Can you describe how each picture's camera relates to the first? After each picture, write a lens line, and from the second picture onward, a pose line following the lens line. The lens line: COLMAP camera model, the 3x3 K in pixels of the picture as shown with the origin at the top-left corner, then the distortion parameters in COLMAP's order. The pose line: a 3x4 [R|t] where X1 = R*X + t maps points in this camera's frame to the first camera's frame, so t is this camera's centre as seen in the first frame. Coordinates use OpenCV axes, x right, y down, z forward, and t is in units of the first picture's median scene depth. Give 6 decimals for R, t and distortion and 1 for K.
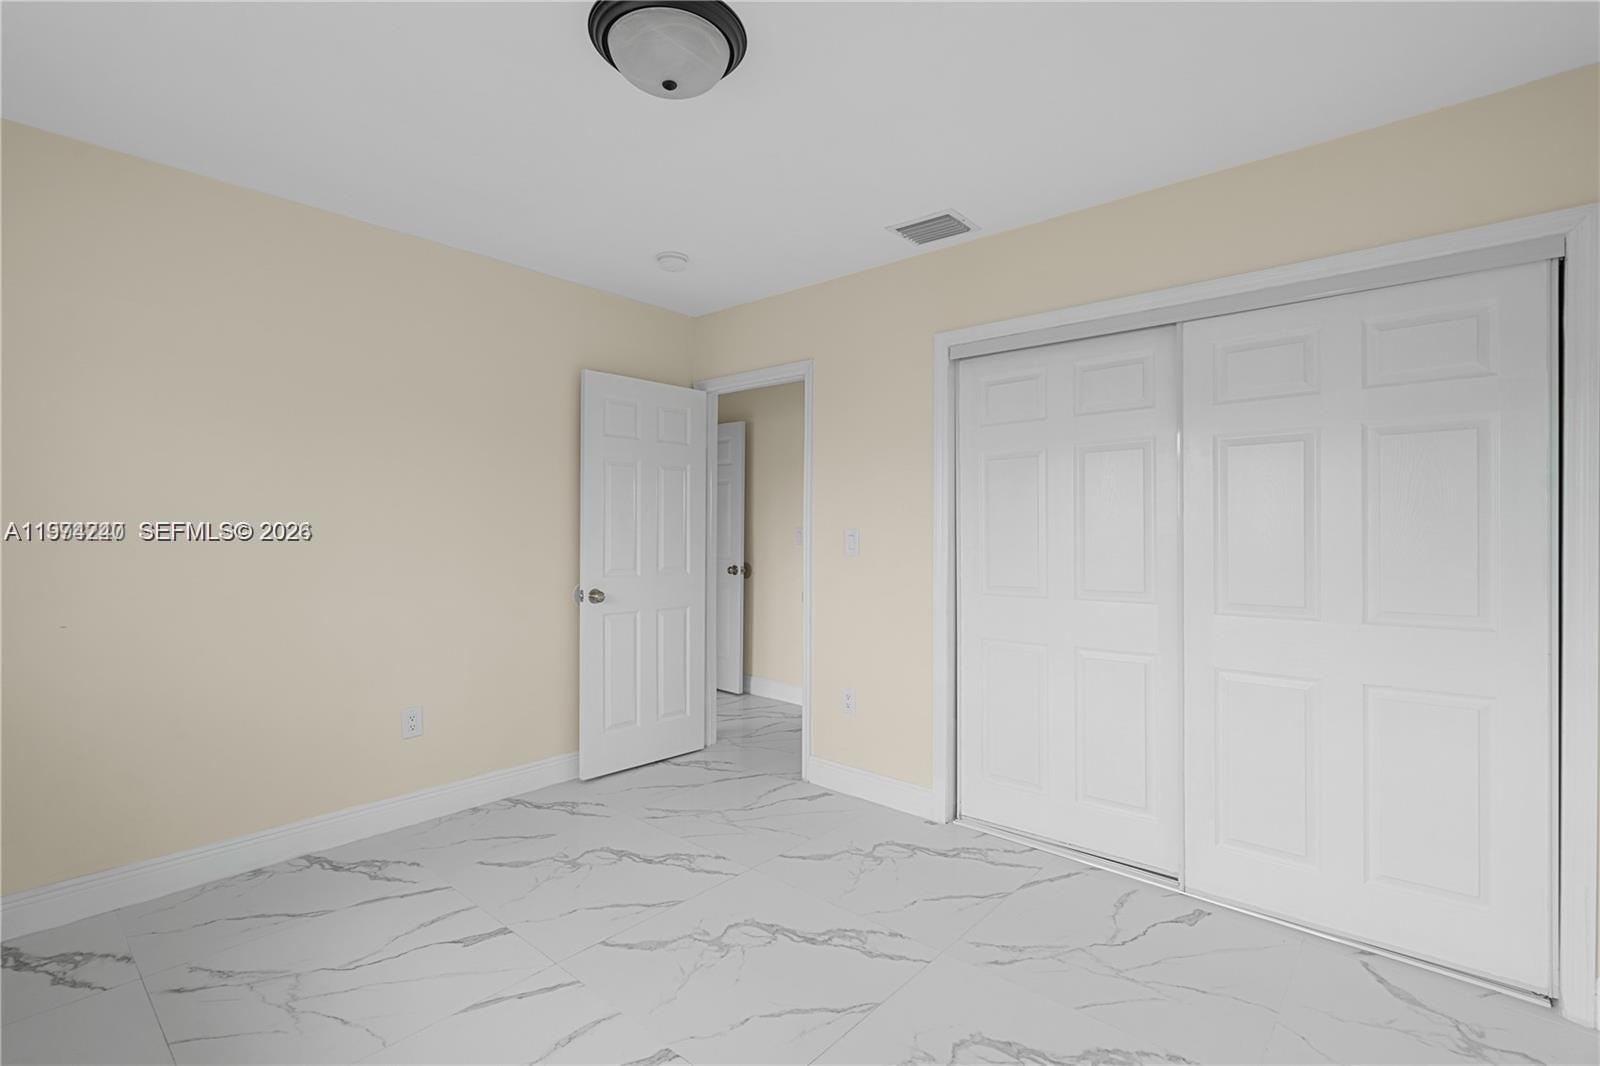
lens RADIAL K [[731.1, 0, 800.0], [0, 731.1, 533.0], [0, 0, 1]] dist [-0.003549, -0.000134]
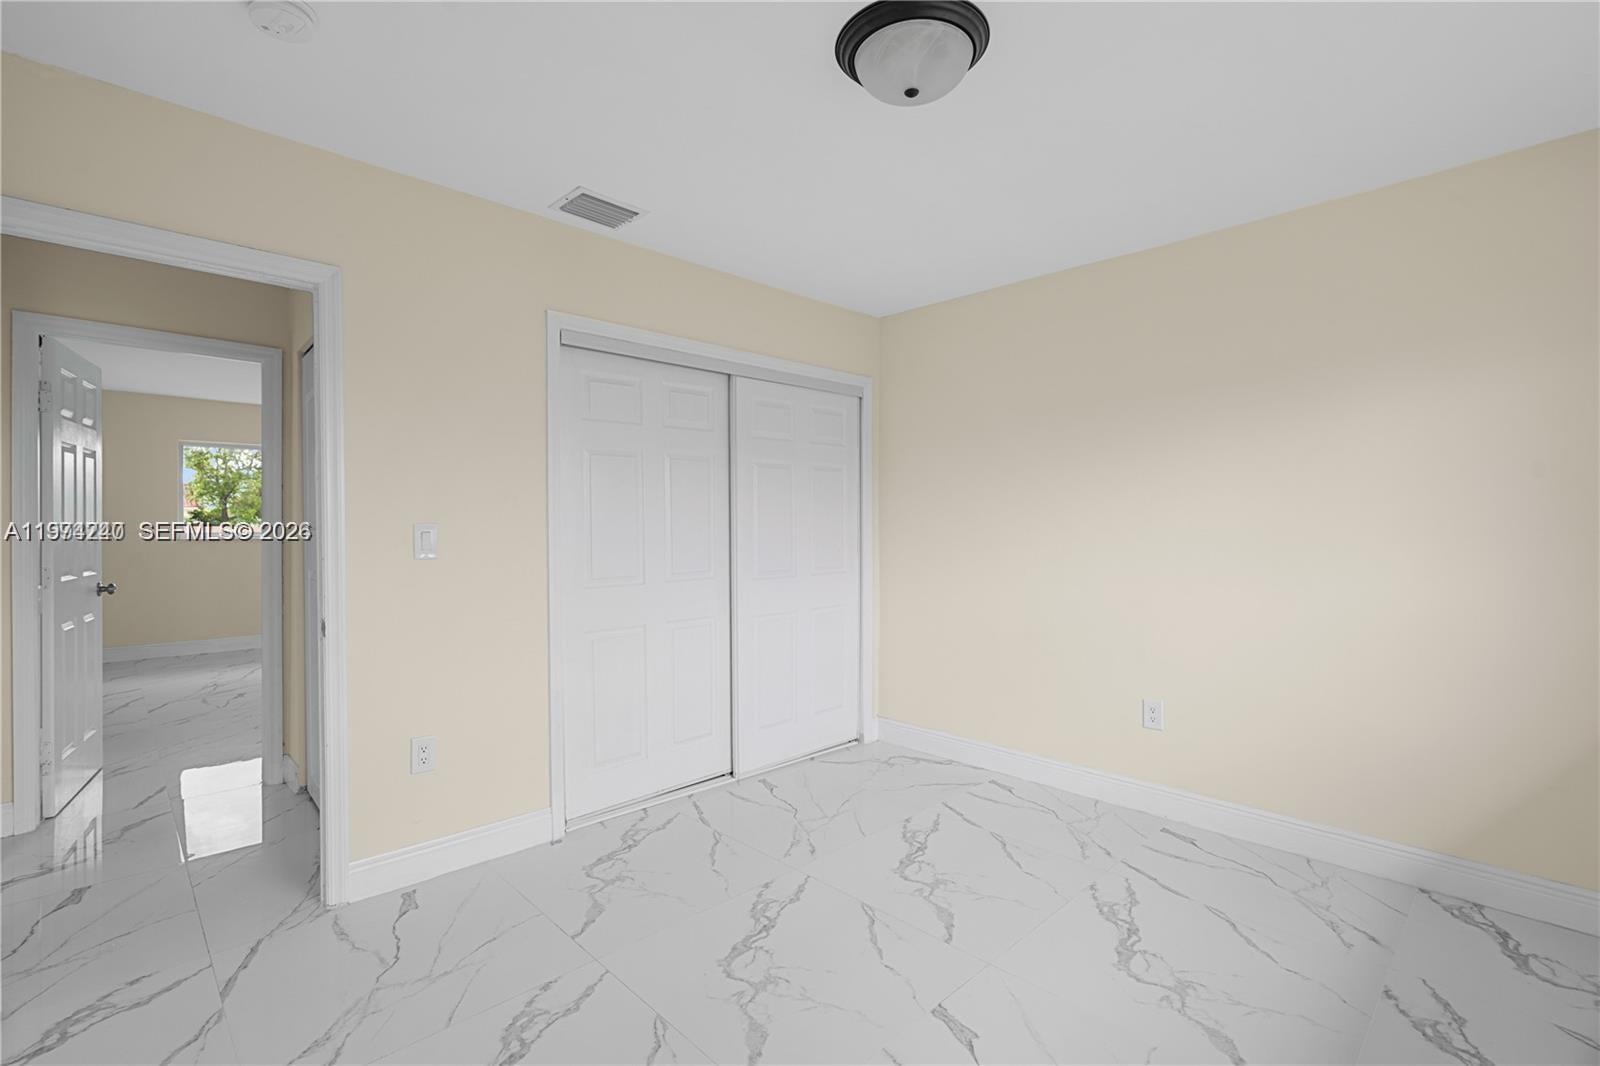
lens RADIAL K [[724.0, 0, 803.7], [0, 724.0, 513.8], [0, 0, 1]] dist [-0.001576, 0.000988]
pose [[0.084429, 0.006201, 0.996410, -0.869000], [0.003946, 0.999971, -0.006557, -0.010944], [-0.996422, 0.004486, 0.084402, 0.755857]]
